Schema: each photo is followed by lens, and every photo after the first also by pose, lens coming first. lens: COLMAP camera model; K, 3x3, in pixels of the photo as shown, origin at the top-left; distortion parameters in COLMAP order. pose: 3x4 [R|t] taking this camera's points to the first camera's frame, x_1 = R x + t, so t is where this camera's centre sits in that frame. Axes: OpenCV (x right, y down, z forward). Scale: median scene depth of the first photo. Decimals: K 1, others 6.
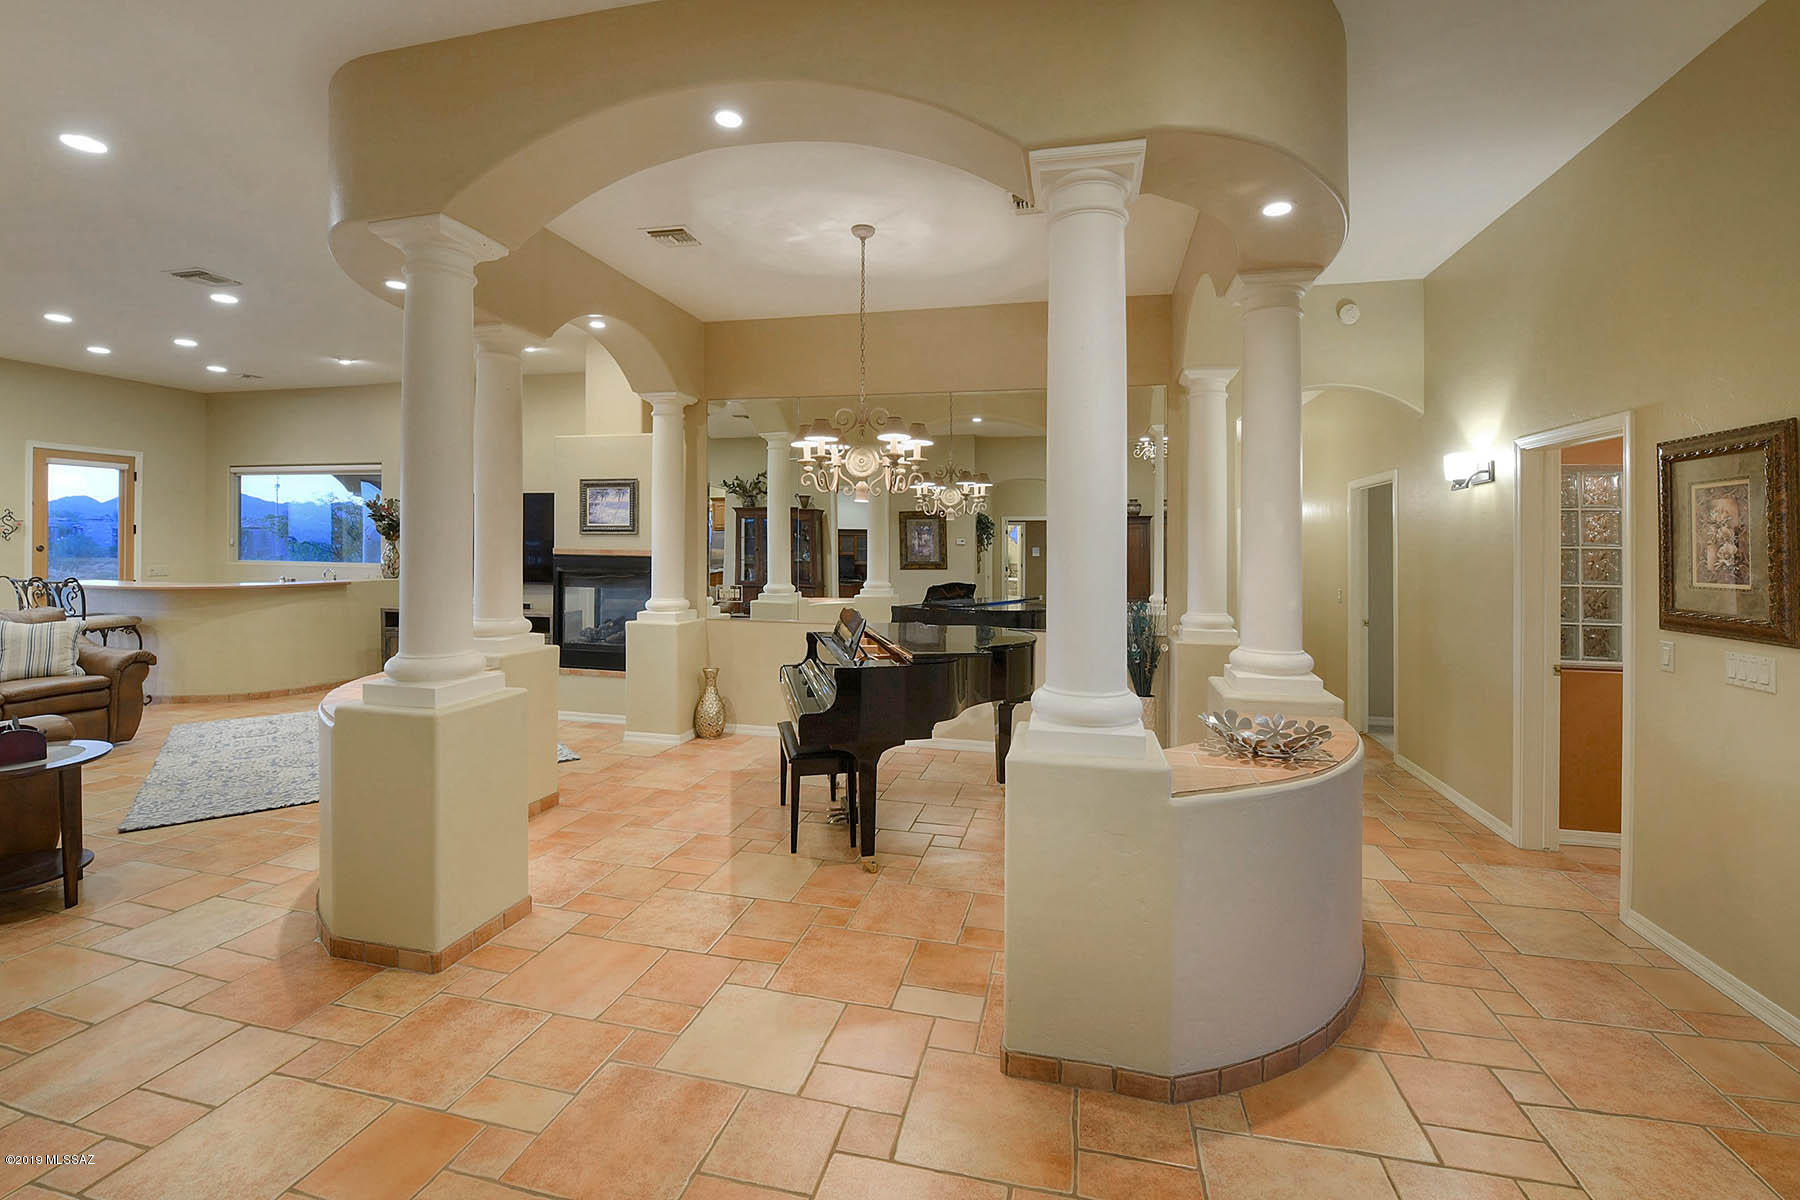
lens RADIAL K [[751.4, 0, 905.1], [0, 751.4, 537.1], [0, 0, 1]] dist [-0.004108, -0.000505]
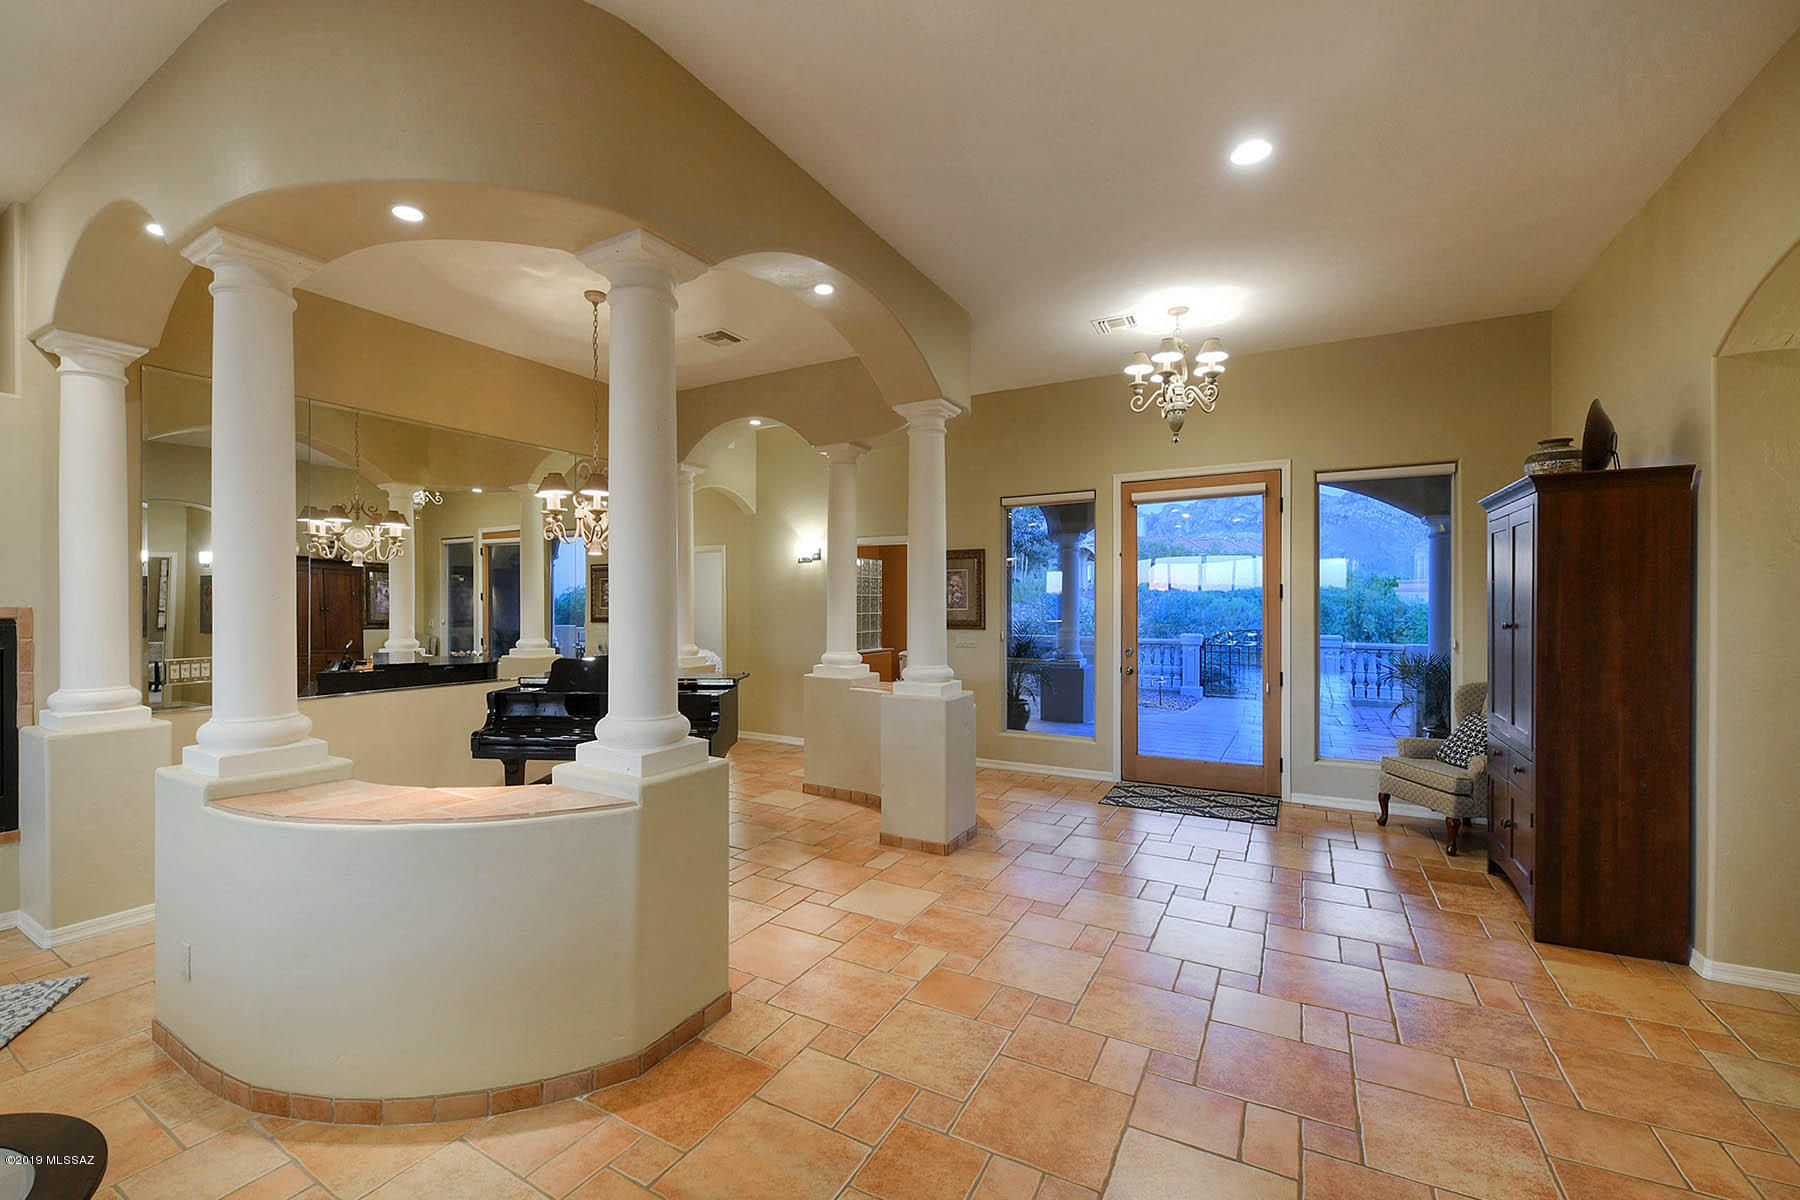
lens RADIAL K [[766.6, 0, 900.0], [0, 766.6, 600.0], [0, 0, 1]] dist [-0.000585, -0.000099]
pose [[0.251880, -0.012202, 0.967681, -1.128378], [-0.008745, 0.999851, 0.014883, -0.005061], [-0.967719, -0.012211, 0.251736, 0.358537]]
